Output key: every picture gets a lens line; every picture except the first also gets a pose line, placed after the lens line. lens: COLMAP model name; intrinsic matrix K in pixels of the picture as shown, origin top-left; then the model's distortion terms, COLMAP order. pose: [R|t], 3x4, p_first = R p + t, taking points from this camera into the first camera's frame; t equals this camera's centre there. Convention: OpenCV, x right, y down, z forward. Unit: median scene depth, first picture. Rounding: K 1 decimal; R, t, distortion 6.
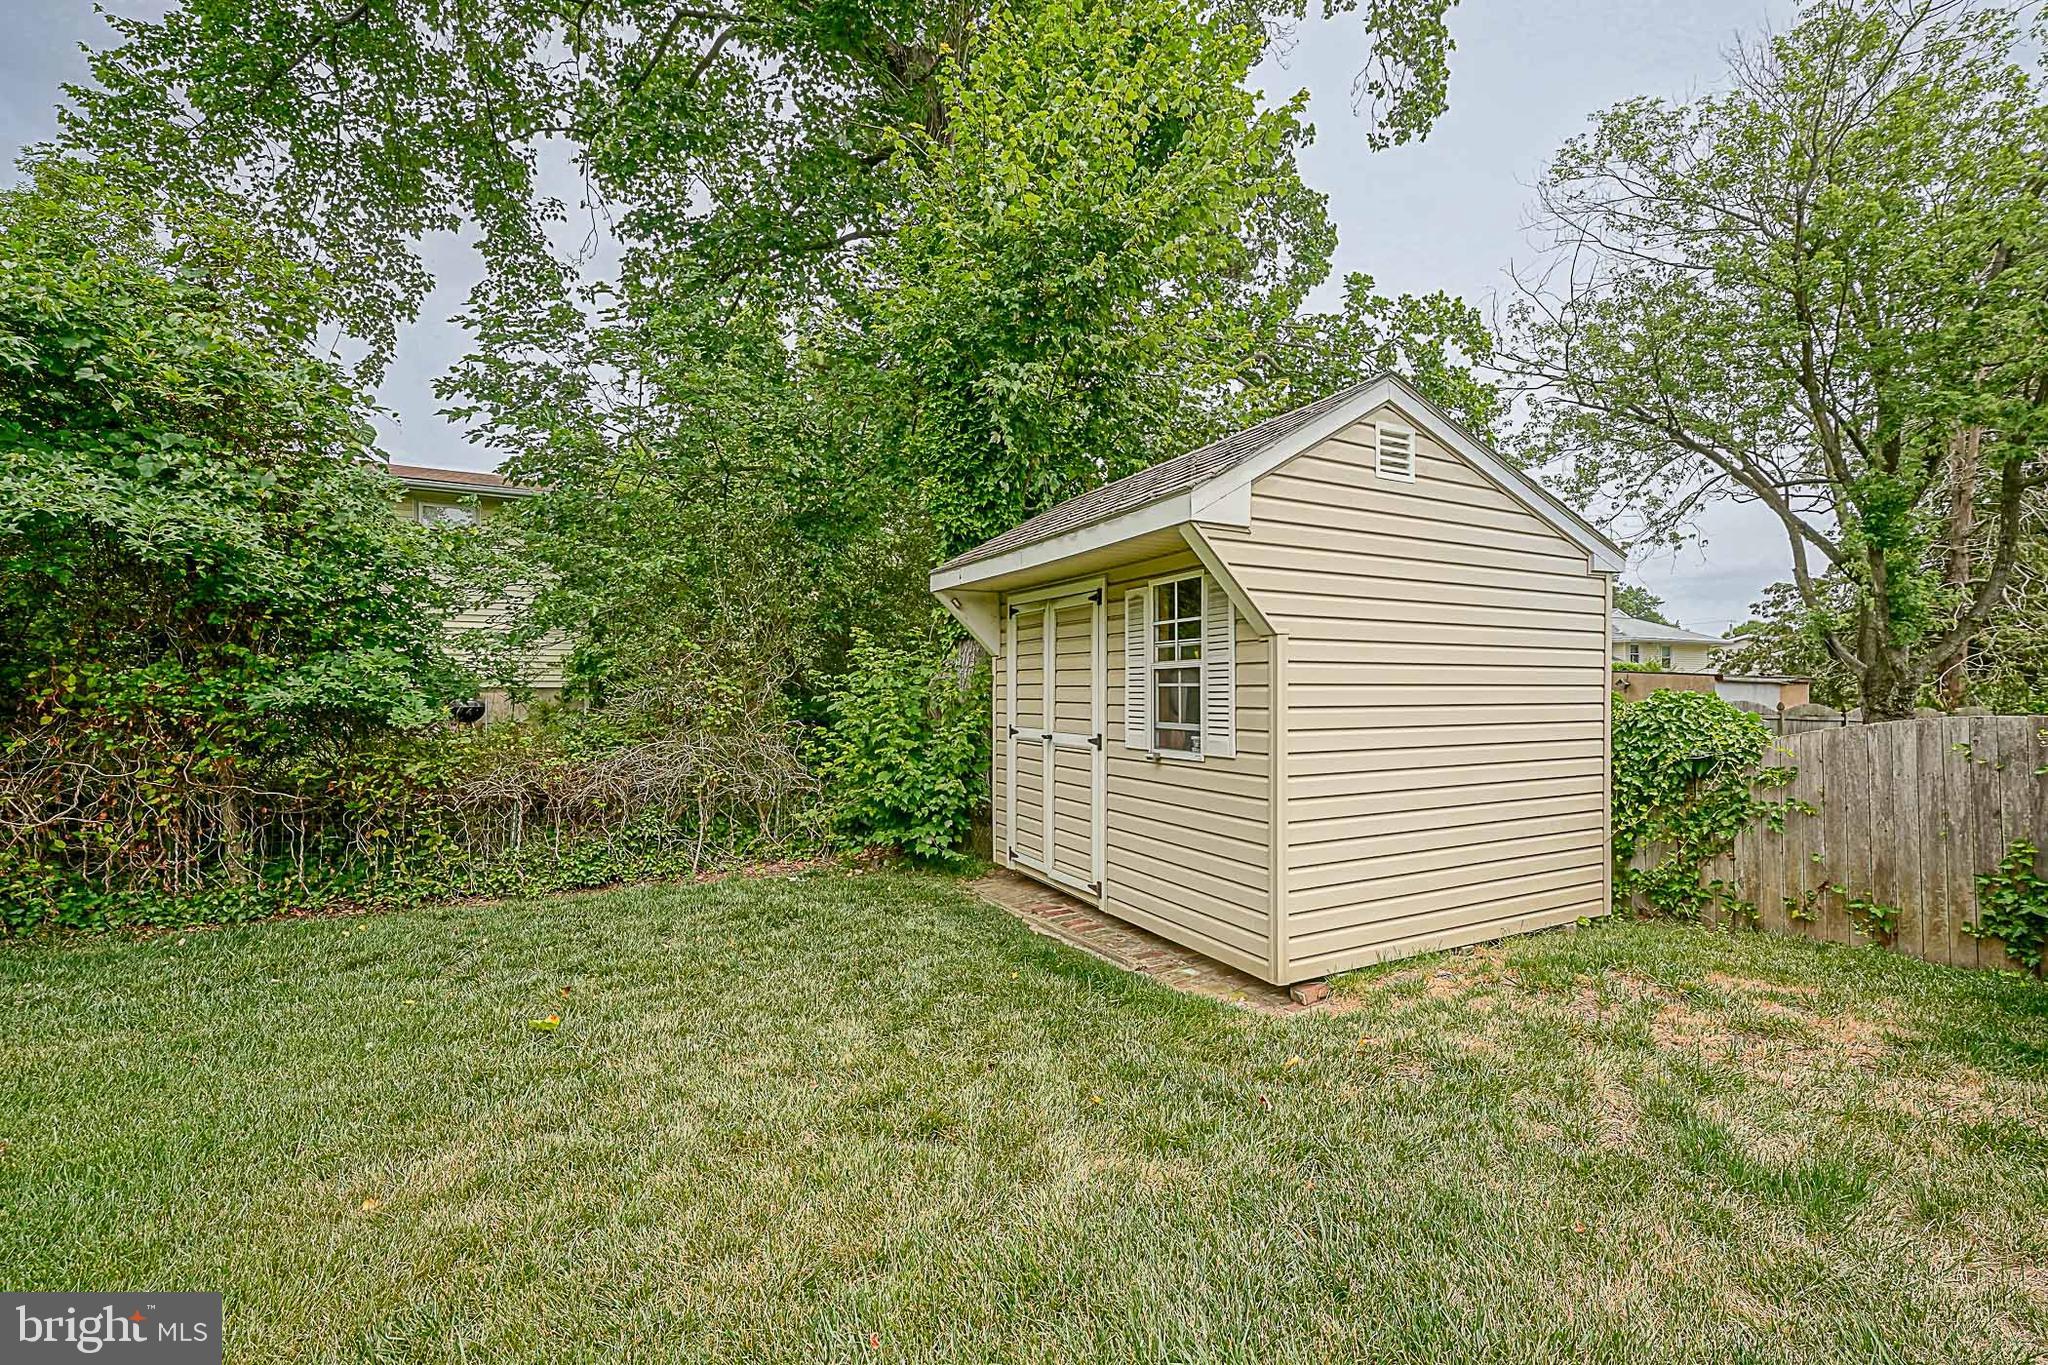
lens RADIAL K [[852.1, 0, 1041.2], [0, 852.1, 688.6], [0, 0, 1]] dist [0.000385, -0.000965]
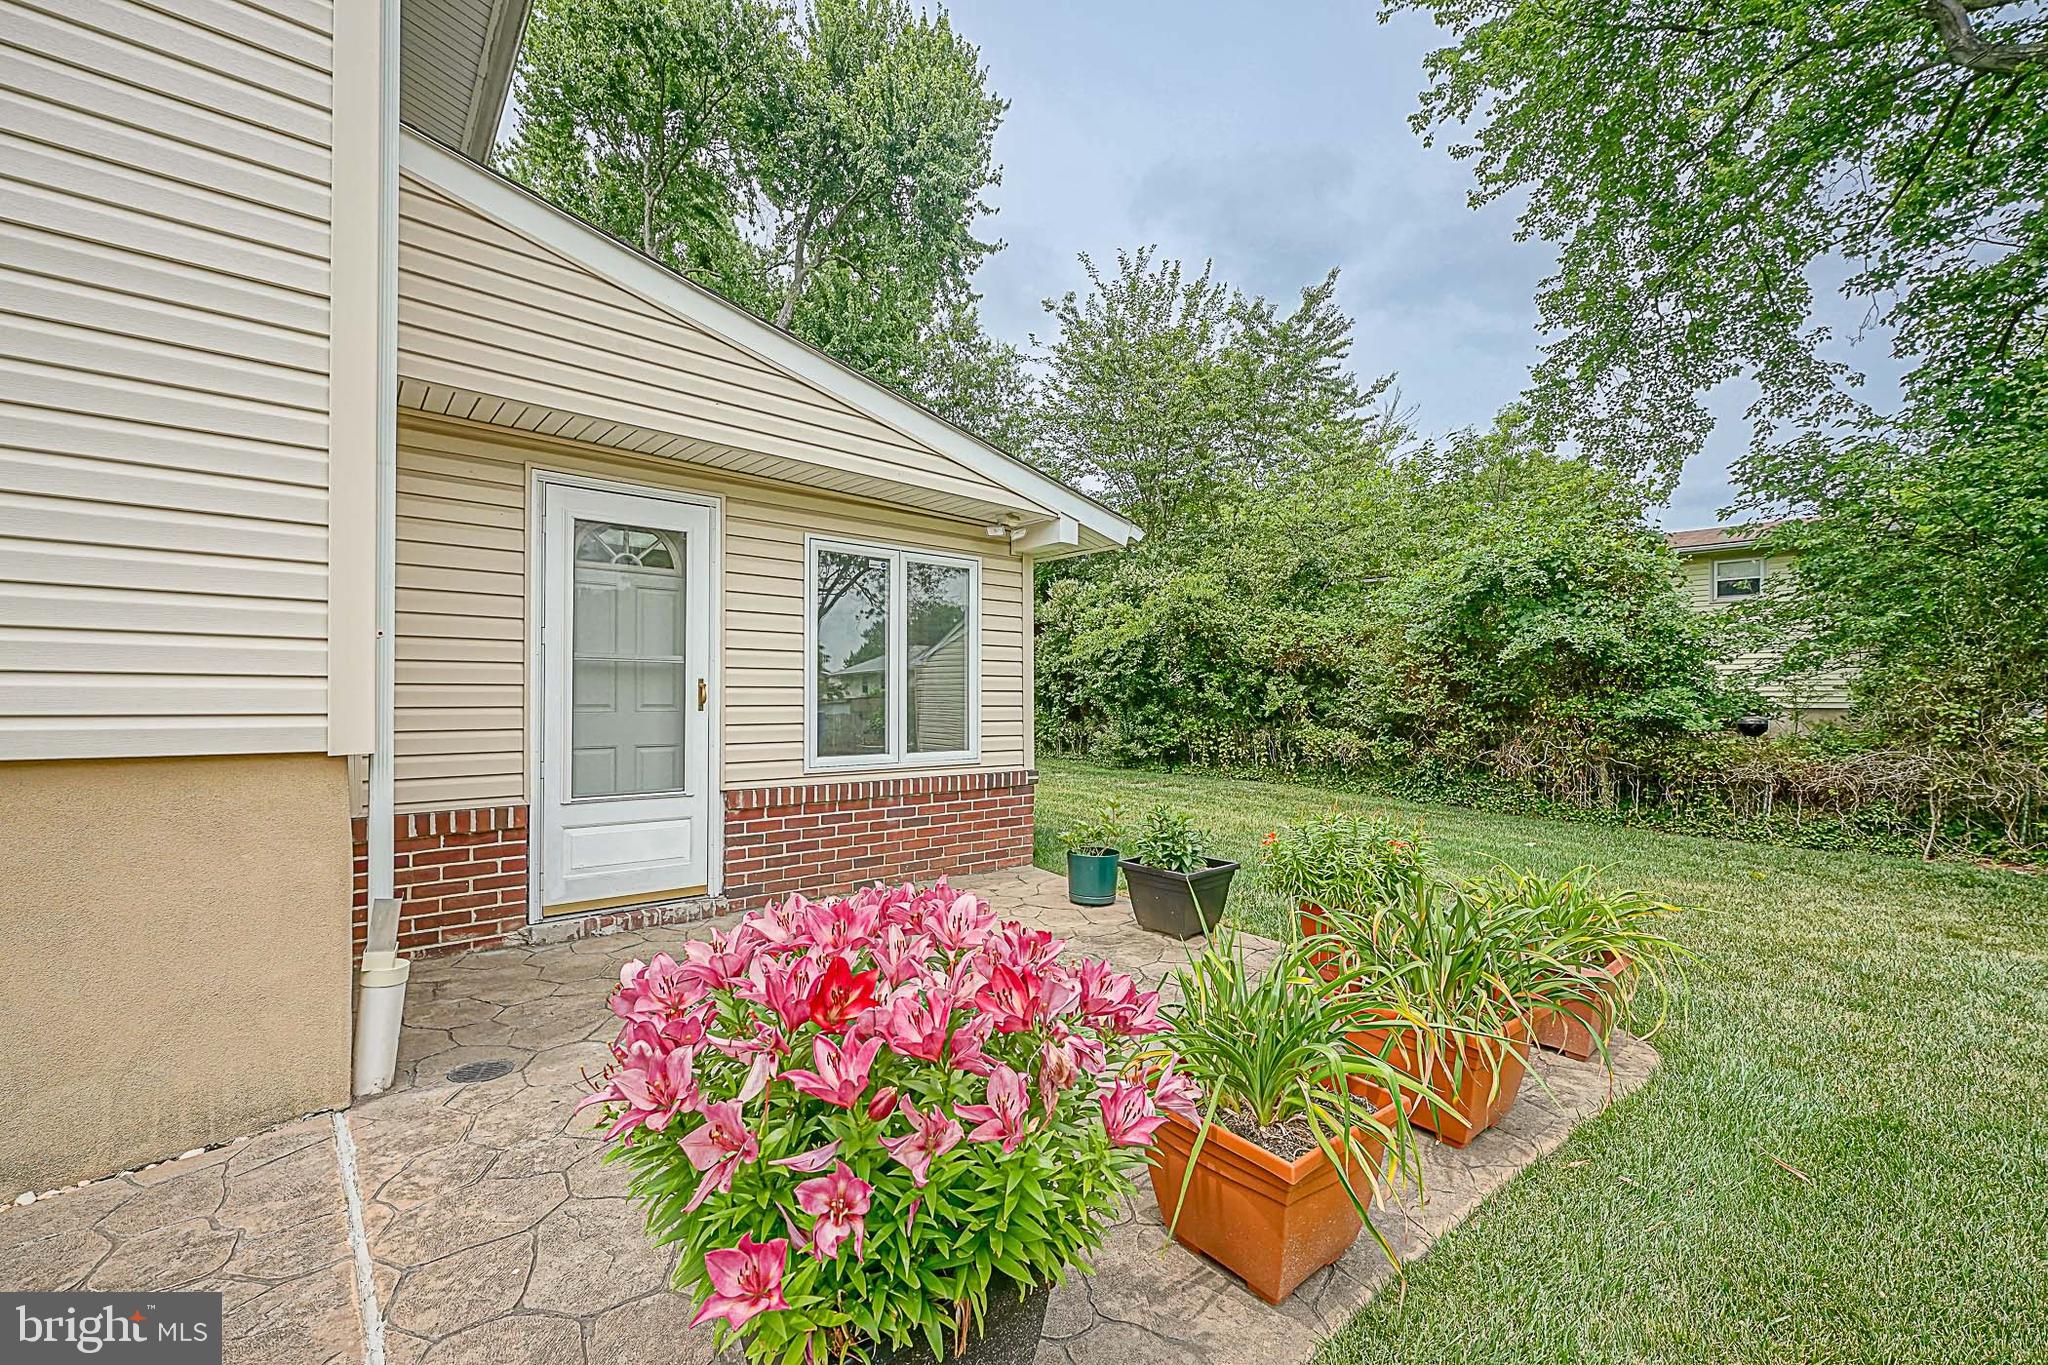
lens RADIAL K [[852.1, 0, 1037.4], [0, 852.1, 698.7], [0, 0, 1]] dist [0.000385, -0.000965]
pose [[0.261799, 0.001566, -0.965121, 0.560687], [-0.009470, 0.999955, -0.000946, -0.007155], [0.965076, 0.009388, 0.261802, -0.723996]]
